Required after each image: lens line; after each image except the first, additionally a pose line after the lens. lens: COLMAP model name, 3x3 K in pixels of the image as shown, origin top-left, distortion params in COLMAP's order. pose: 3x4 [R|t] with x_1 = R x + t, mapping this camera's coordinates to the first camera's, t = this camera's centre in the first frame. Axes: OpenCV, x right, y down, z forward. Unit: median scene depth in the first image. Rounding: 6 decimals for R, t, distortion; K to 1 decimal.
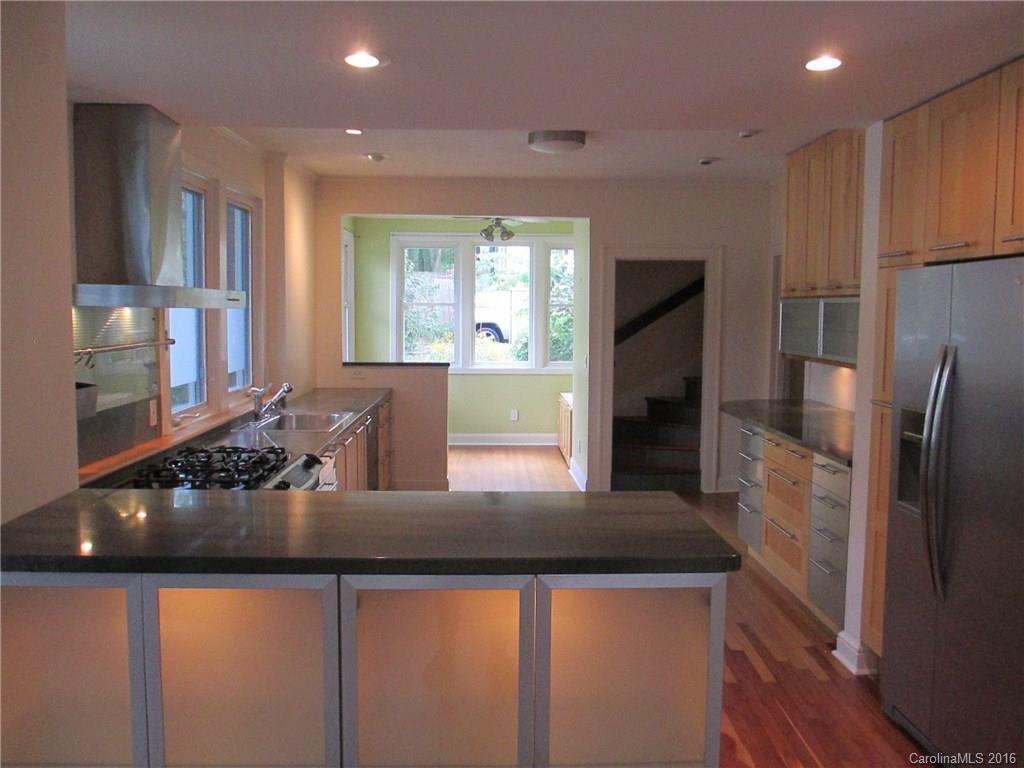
lens RADIAL K [[854.7, 0, 512.0], [0, 854.7, 384.0], [0, 0, 1]] dist [-0.066168, 0.009801]
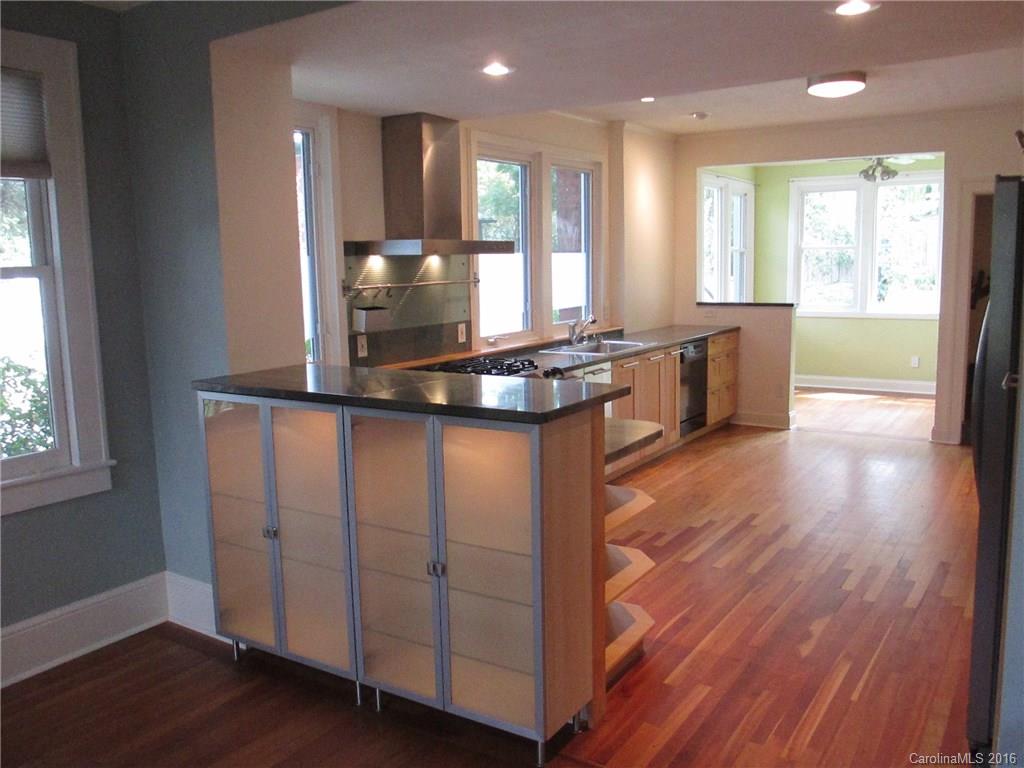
lens RADIAL K [[854.7, 0, 512.0], [0, 854.7, 384.0], [0, 0, 1]] dist [-0.066168, 0.009801]
pose [[0.820681, 0.056564, -0.568580, 0.242827], [-0.023160, 0.997563, 0.065811, 0.013340], [0.570917, -0.040842, 0.819991, -0.051729]]
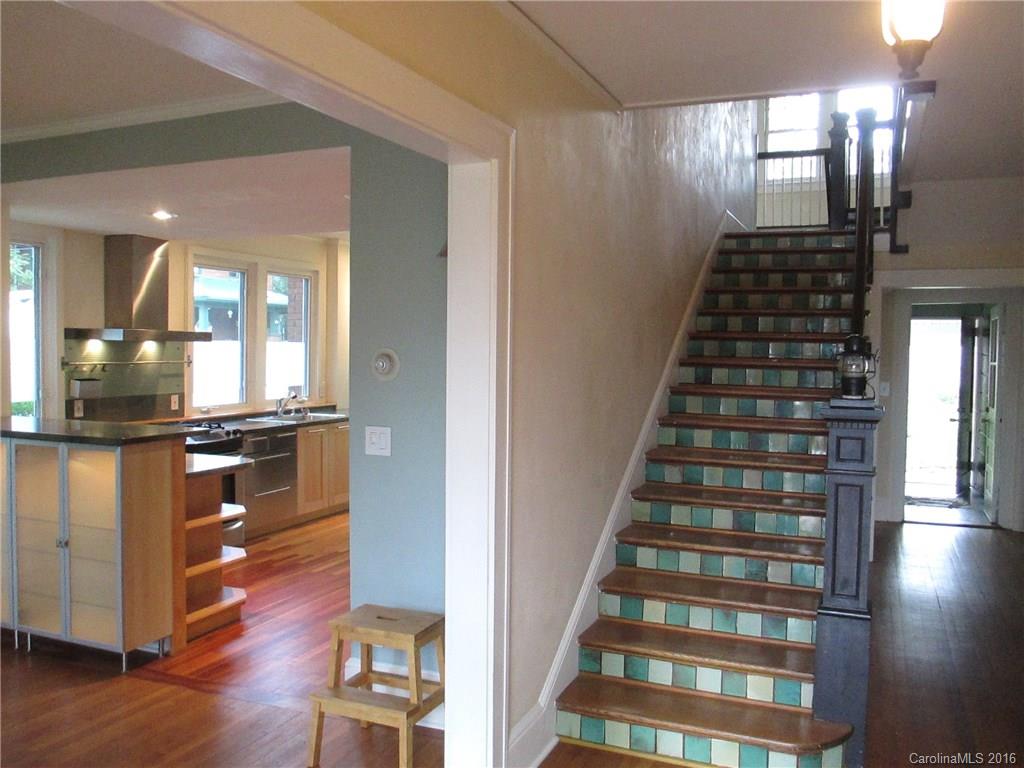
lens RADIAL K [[854.7, 0, 512.0], [0, 854.7, 384.0], [0, 0, 1]] dist [-0.066168, 0.009801]
pose [[0.907688, 0.021118, -0.419115, 0.521142], [-0.042892, 0.998171, -0.042596, 0.022973], [0.417449, 0.056640, 0.906933, -0.161073]]
